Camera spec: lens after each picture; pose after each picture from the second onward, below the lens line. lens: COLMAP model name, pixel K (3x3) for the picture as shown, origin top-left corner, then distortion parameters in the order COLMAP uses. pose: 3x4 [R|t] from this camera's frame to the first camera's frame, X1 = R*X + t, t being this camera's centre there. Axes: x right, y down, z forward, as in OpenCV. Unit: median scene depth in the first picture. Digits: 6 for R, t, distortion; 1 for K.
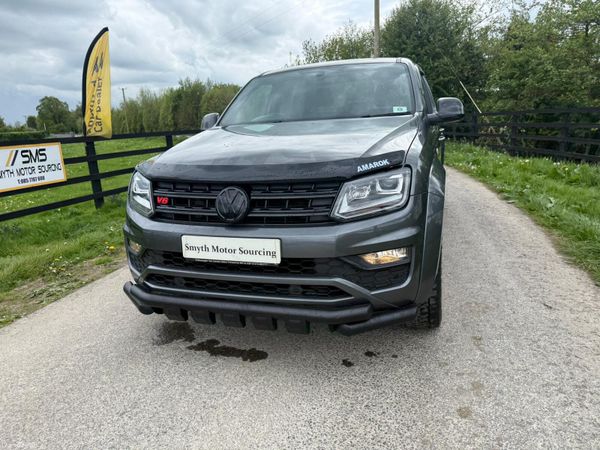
lens RADIAL K [[427.1, 0, 300.5], [0, 427.1, 219.6], [0, 0, 1]] dist [0.018874, -0.026481]
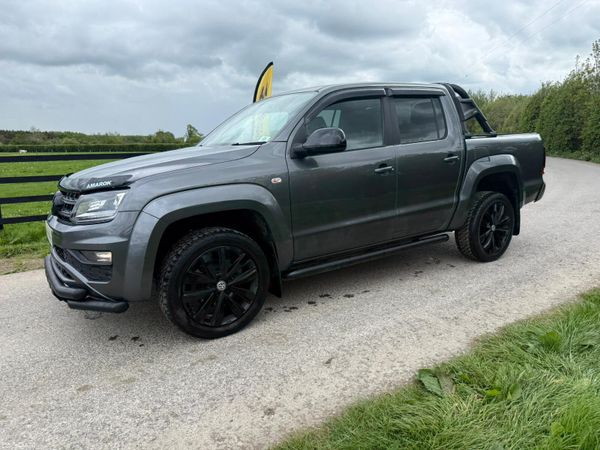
lens RADIAL K [[427.3, 0, 300.0], [0, 427.3, 225.0], [0, 0, 1]] dist [0.019862, -0.029513]
pose [[0.788389, 0.139540, -0.599142, 1.297326], [-0.149092, 0.988239, 0.033977, -0.127171], [0.596837, 0.062540, 0.799921, 0.291719]]
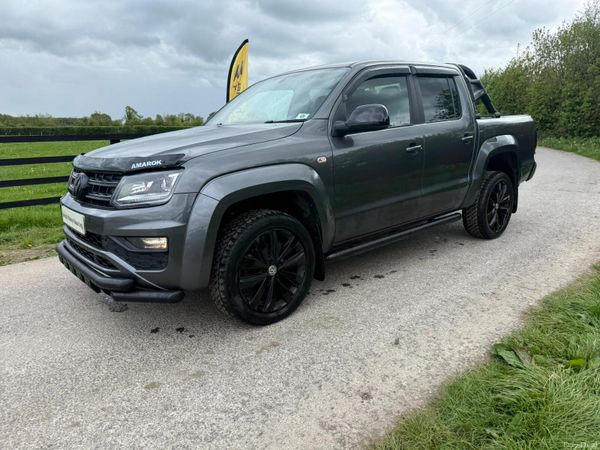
lens RADIAL K [[427.3, 0, 300.0], [0, 427.3, 225.0], [0, 0, 1]] dist [0.019862, -0.029513]
pose [[0.859667, 0.141492, -0.490870, 1.019306], [-0.133148, 0.989726, 0.052103, -0.071224], [0.493199, 0.020567, 0.869673, 0.159605]]
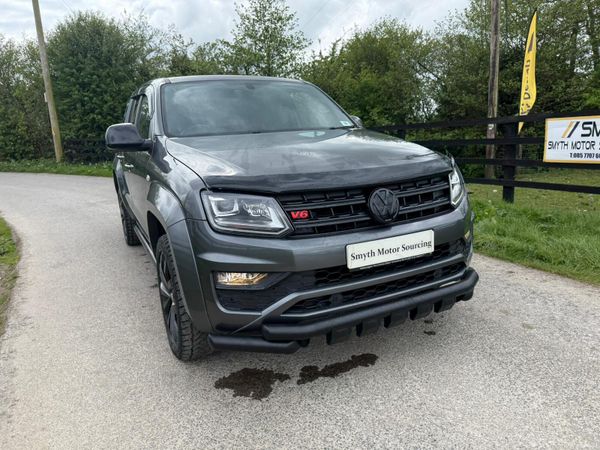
lens RADIAL K [[428.1, 0, 299.5], [0, 428.1, 209.7], [0, 0, 1]] dist [-0.004437, -0.007239]
pose [[0.705412, -0.115850, 0.699266, -0.939280], [0.170021, 0.985406, -0.008259, -0.047781], [-0.688104, 0.124716, 0.714814, 0.375779]]
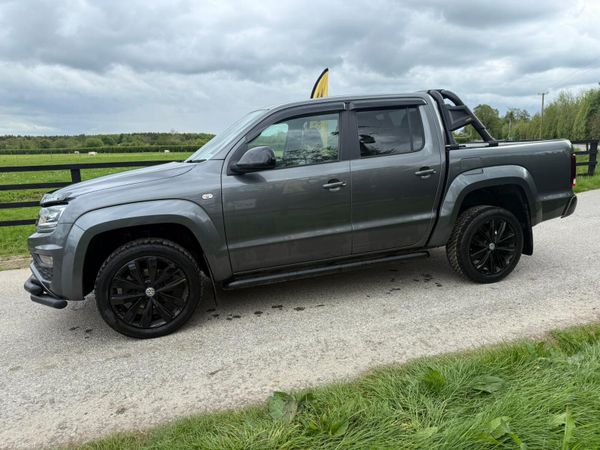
lens RADIAL K [[427.1, 0, 300.5], [0, 427.1, 219.6], [0, 0, 1]] dist [0.018874, -0.026481]
pose [[0.594741, 0.159357, -0.787965, 1.746007], [-0.167809, 0.983174, 0.072176, -0.288771], [0.786208, 0.089301, 0.611475, 0.684581]]
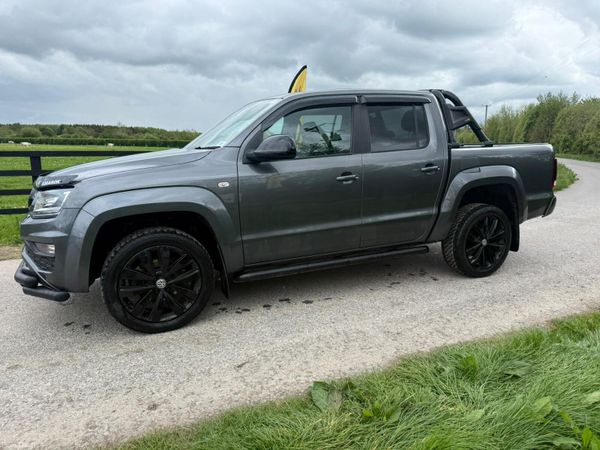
lens RADIAL K [[427.1, 0, 307.1], [0, 427.1, 223.3], [0, 0, 1]] dist [0.019297, -0.024715]
pose [[0.688321, 0.176272, -0.703664, 1.596479], [-0.194641, 0.979335, 0.054932, -0.215542], [0.698806, 0.099150, 0.708406, 0.533155]]
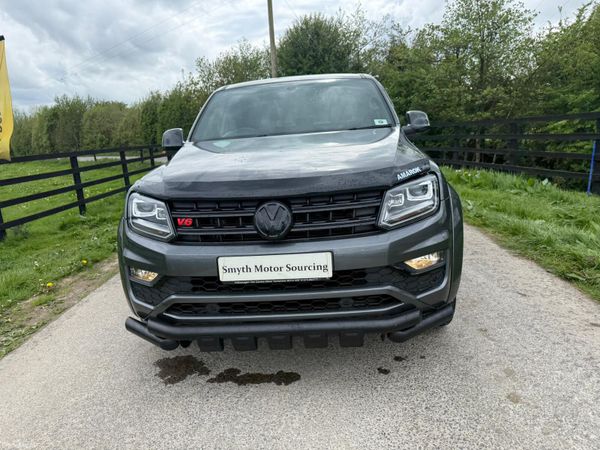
lens RADIAL K [[427.1, 0, 300.5], [0, 427.1, 219.6], [0, 0, 1]] dist [0.018874, -0.026481]
pose [[0.968080, -0.066579, 0.241638, -0.305489], [0.075776, 0.996704, -0.028958, -0.004528], [-0.238913, 0.046344, 0.969934, 0.054040]]
